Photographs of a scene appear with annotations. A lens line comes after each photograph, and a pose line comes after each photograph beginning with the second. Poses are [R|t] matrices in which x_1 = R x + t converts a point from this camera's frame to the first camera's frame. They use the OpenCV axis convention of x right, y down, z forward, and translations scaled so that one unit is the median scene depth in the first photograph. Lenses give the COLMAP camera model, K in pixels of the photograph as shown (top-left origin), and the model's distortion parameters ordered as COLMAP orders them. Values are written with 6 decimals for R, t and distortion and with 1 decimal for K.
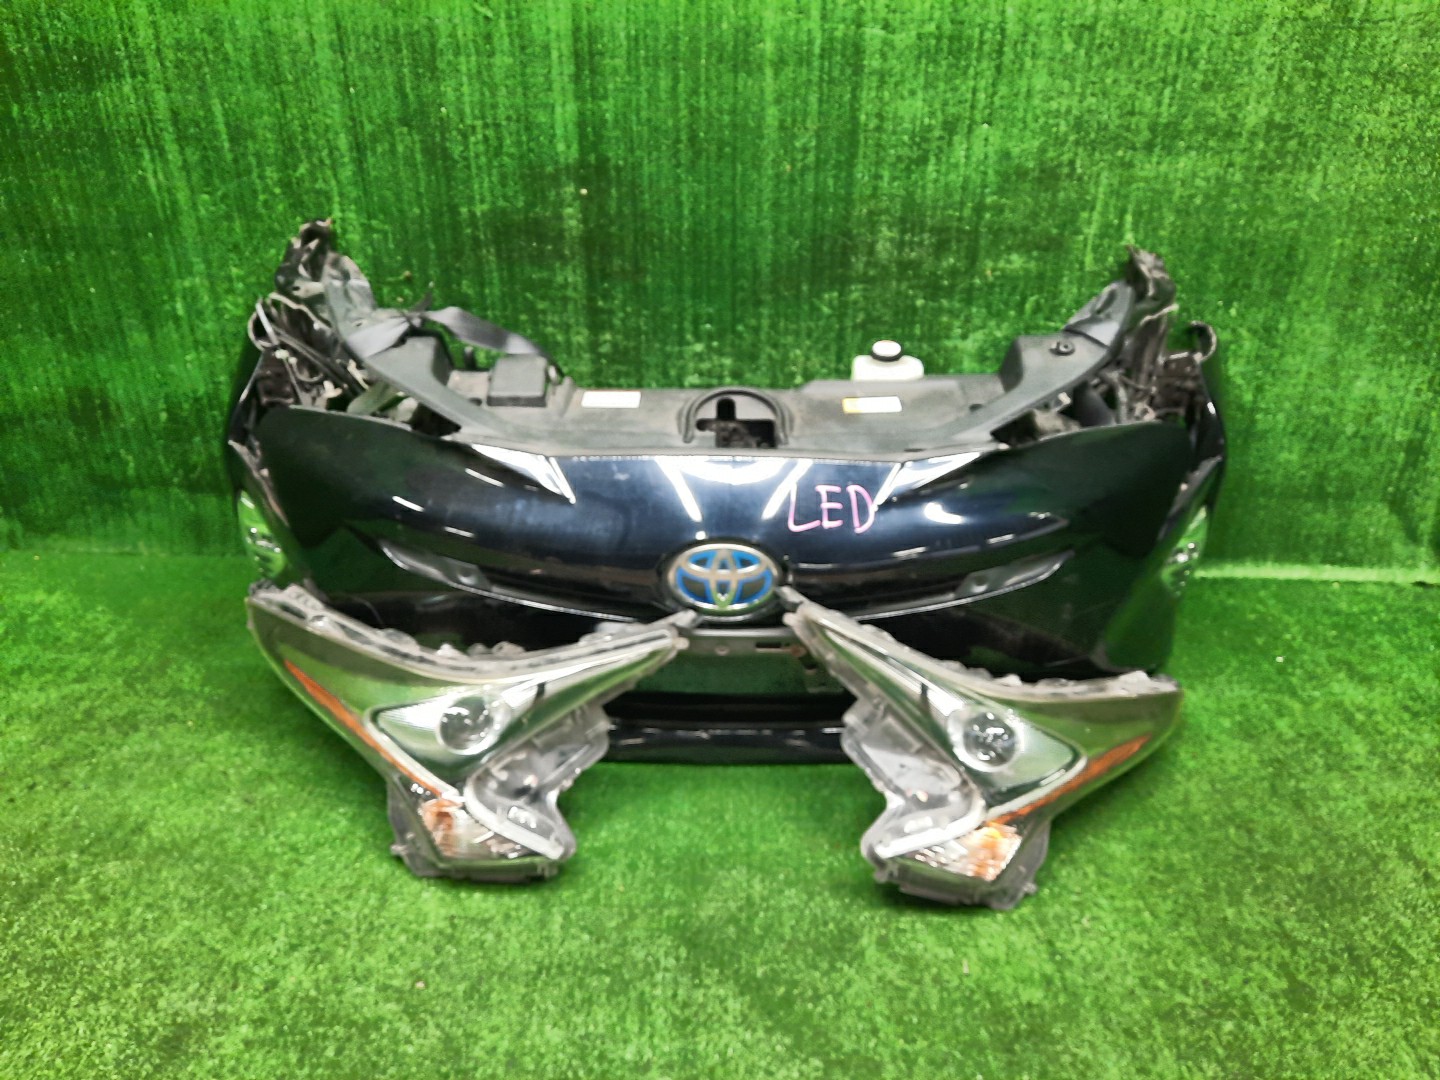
lens RADIAL K [[1078.4, 0, 724.5], [0, 1078.4, 524.8], [0, 0, 1]] dist [0.032024, 0.002254]
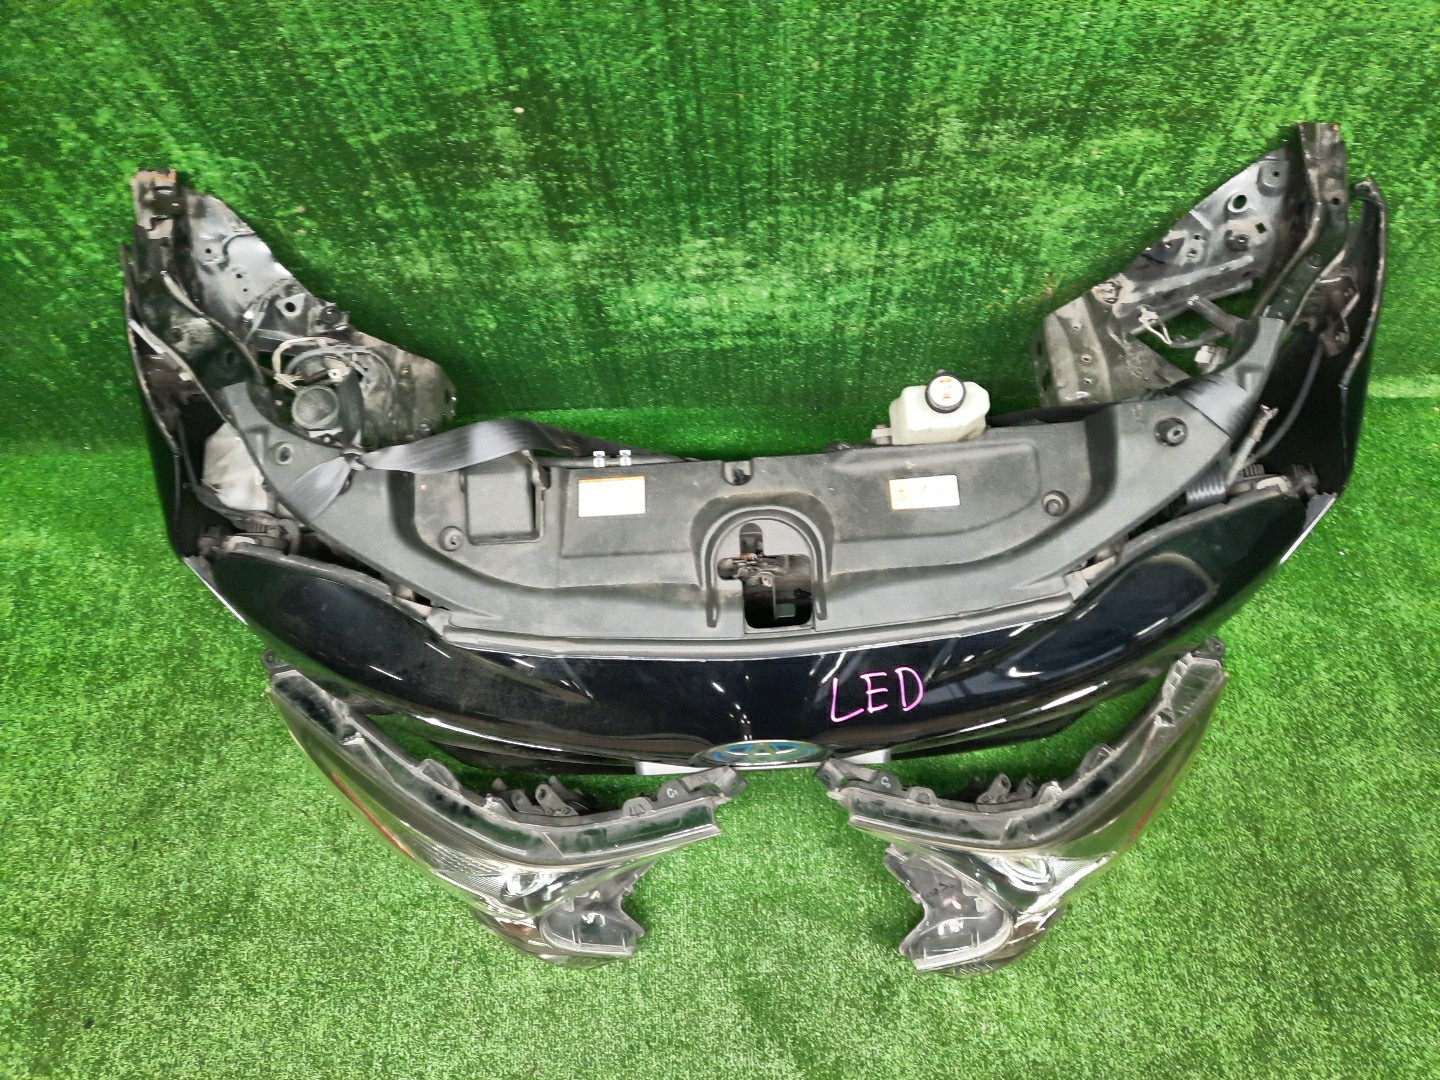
lens RADIAL K [[1059.3, 0, 720.0], [0, 1059.3, 540.0], [0, 0, 1]] dist [0.100834, -0.113110]
pose [[0.997332, -0.063039, -0.036800, 0.006437], [0.071880, 0.760413, 0.645450, -0.599471], [-0.012705, -0.646373, 0.762915, 0.335348]]
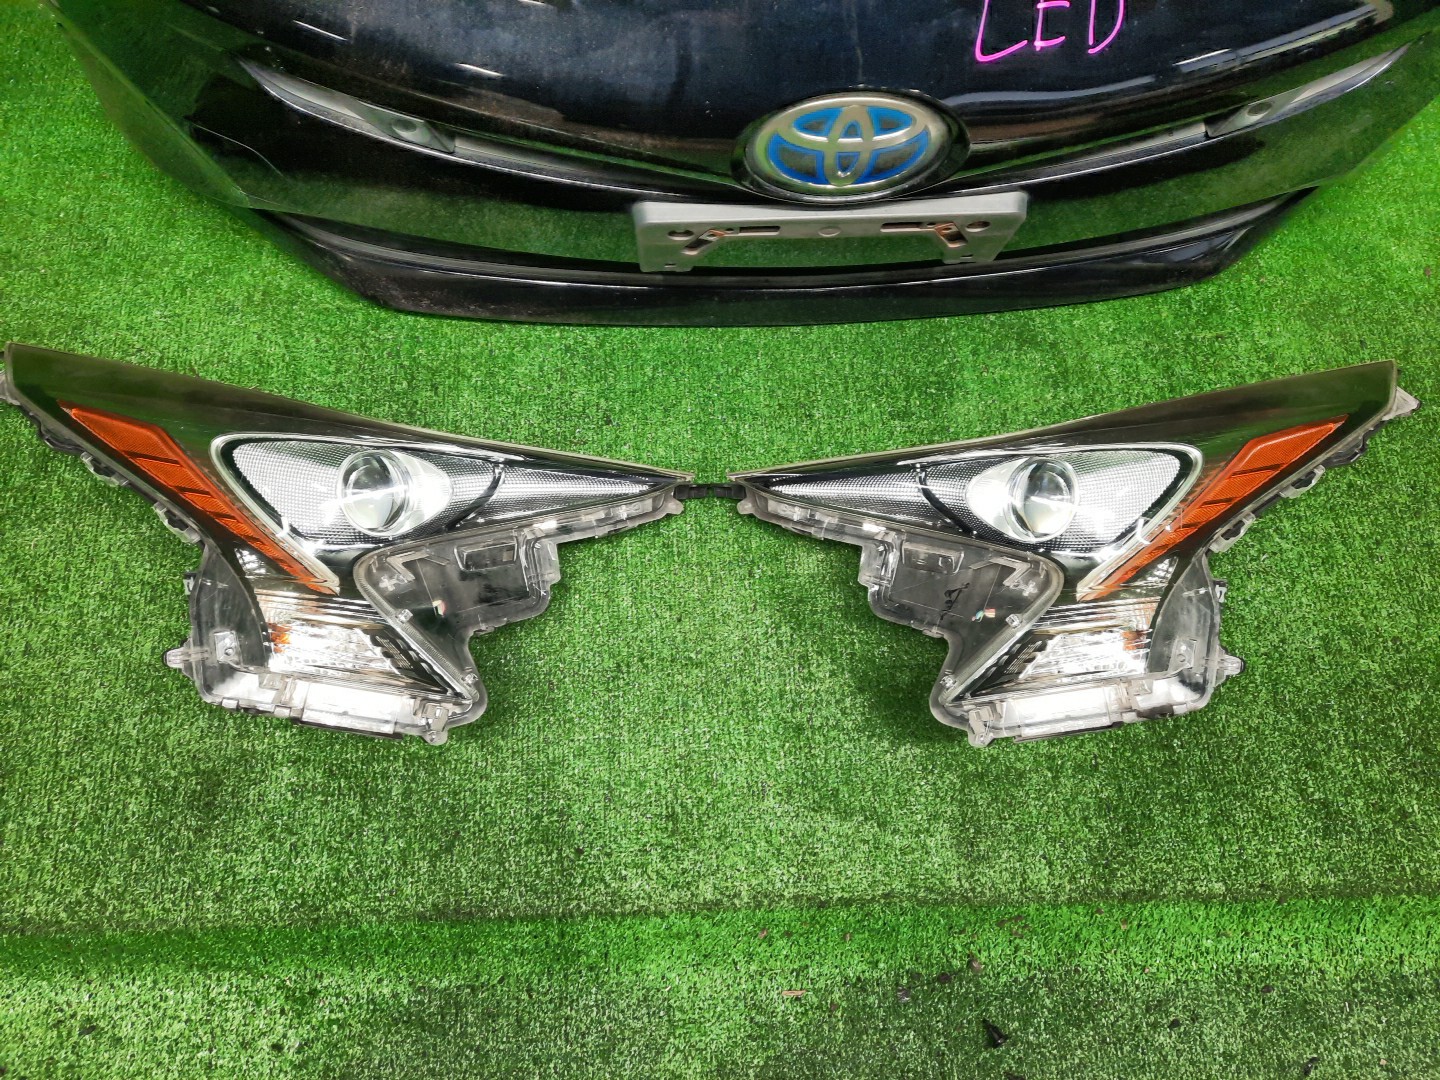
lens RADIAL K [[1059.3, 0, 720.0], [0, 1059.3, 540.0], [0, 0, 1]] dist [0.100834, -0.113110]
pose [[0.998504, -0.043771, 0.032767, -0.086278], [0.008546, 0.716850, 0.697175, -0.176840], [-0.054005, -0.695852, 0.716152, 0.356595]]
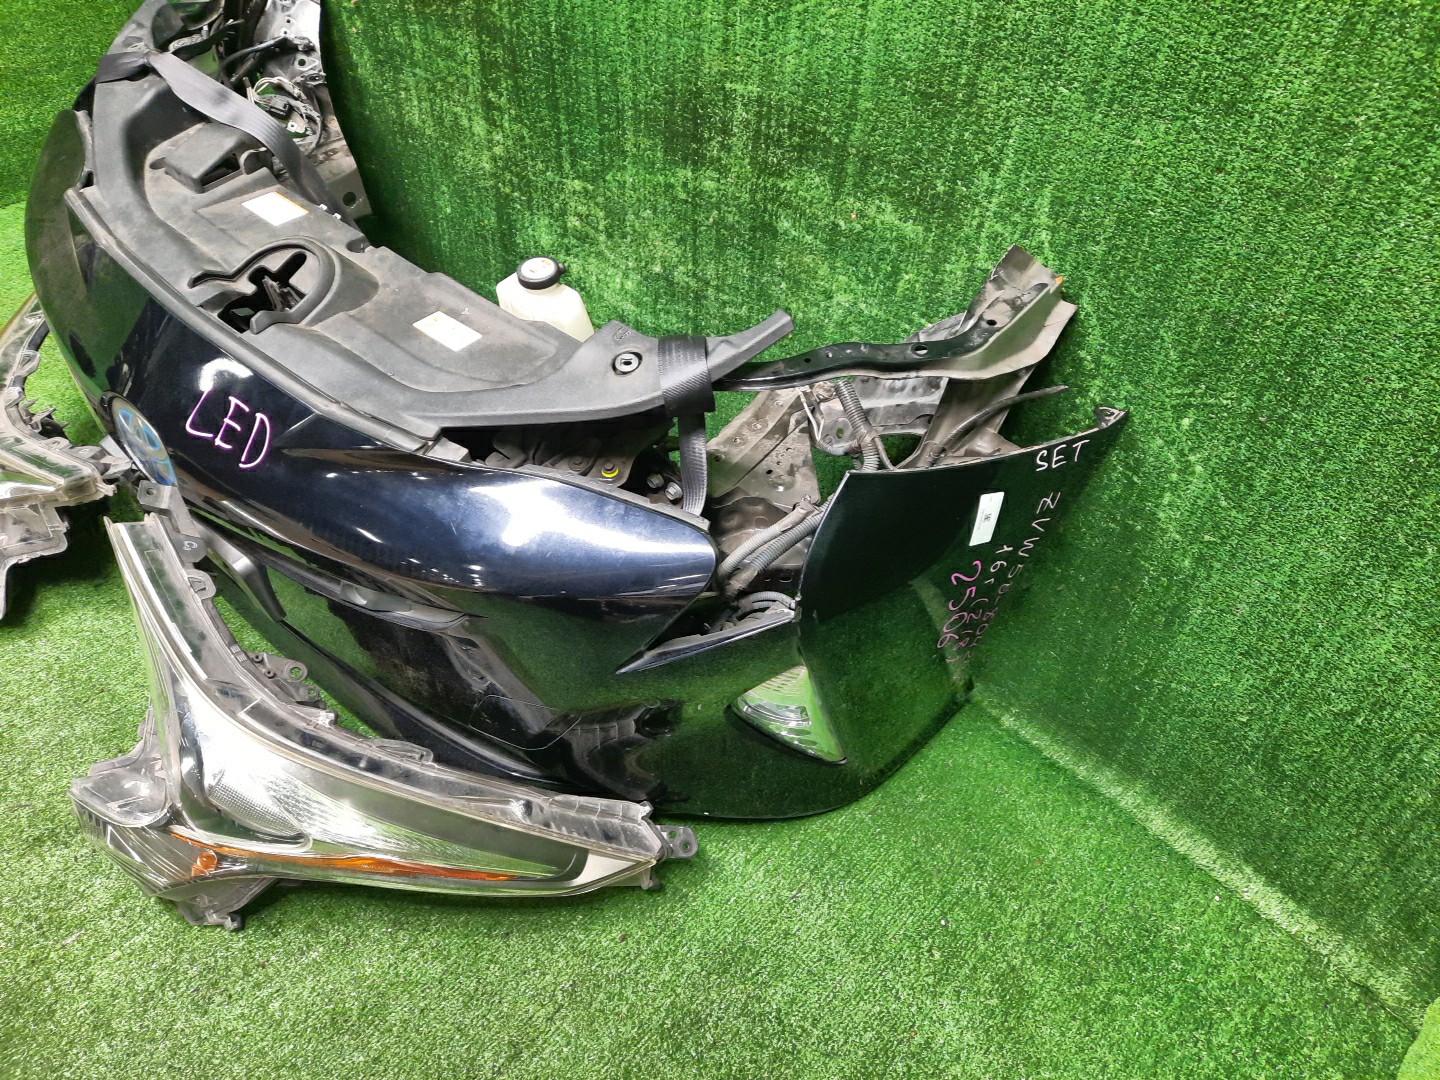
lens RADIAL K [[1059.3, 0, 720.0], [0, 1059.3, 540.0], [0, 0, 1]] dist [0.100834, -0.113110]
pose [[0.743062, 0.478179, -0.468191, 0.682975], [-0.342329, 0.872738, 0.348050, -0.301231], [0.575038, -0.098347, 0.812194, 0.453883]]
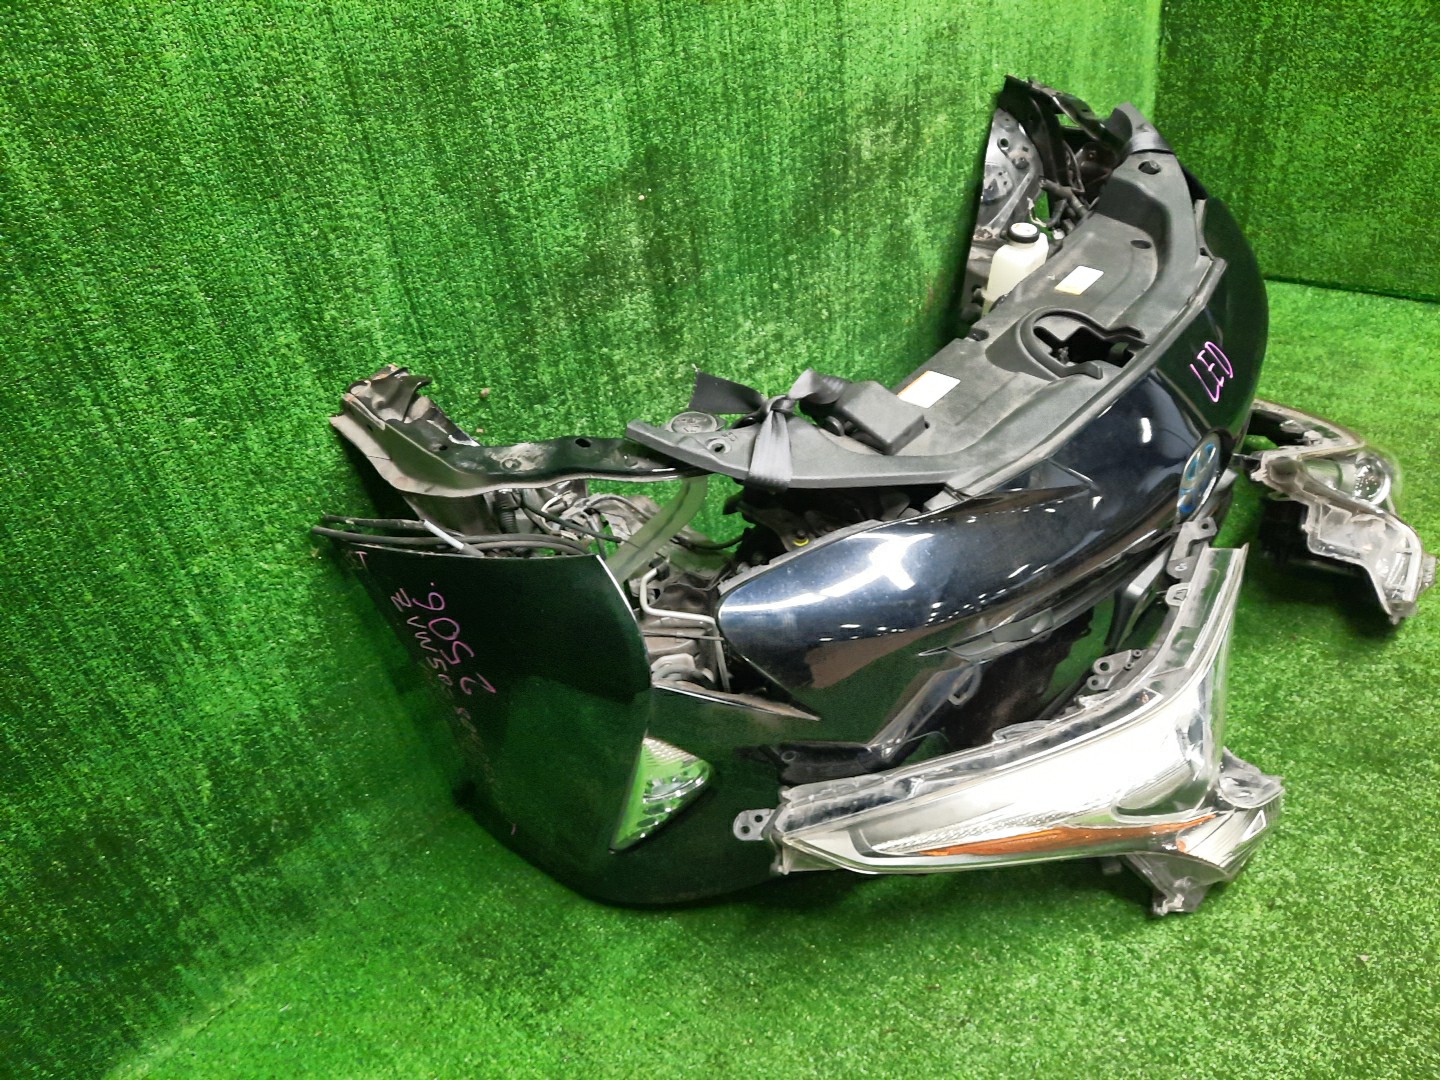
lens RADIAL K [[1078.4, 0, 724.5], [0, 1078.4, 524.8], [0, 0, 1]] dist [0.032024, 0.002254]
pose [[0.644867, -0.507529, 0.571454, -0.751495], [0.448443, 0.856716, 0.254826, -0.311584], [-0.618906, 0.091936, 0.780066, 0.409159]]
